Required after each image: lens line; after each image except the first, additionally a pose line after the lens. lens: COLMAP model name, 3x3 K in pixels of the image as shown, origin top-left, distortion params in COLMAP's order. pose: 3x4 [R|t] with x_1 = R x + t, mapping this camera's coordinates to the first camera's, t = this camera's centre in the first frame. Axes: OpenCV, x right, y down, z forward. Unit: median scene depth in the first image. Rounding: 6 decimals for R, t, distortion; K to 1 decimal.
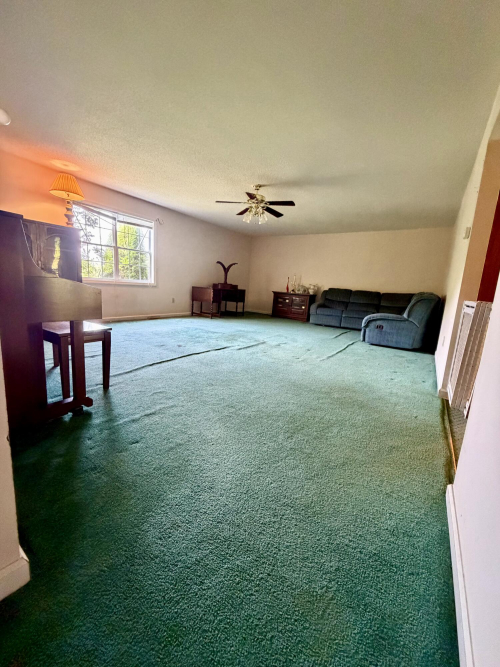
lens RADIAL K [[265.8, 0, 246.5], [0, 265.8, 336.2], [0, 0, 1]] dist [0.002253, 0.000197]
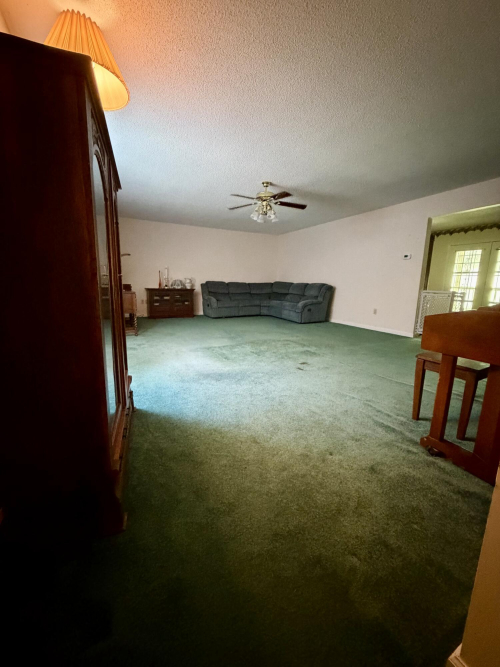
lens RADIAL K [[265.8, 0, 248.4], [0, 265.8, 331.9], [0, 0, 1]] dist [0.002253, 0.000197]
pose [[0.557382, -0.211005, 0.802996, -0.452567], [0.183528, 0.974554, 0.128694, -0.092735], [-0.809718, 0.075640, 0.581924, 0.293066]]
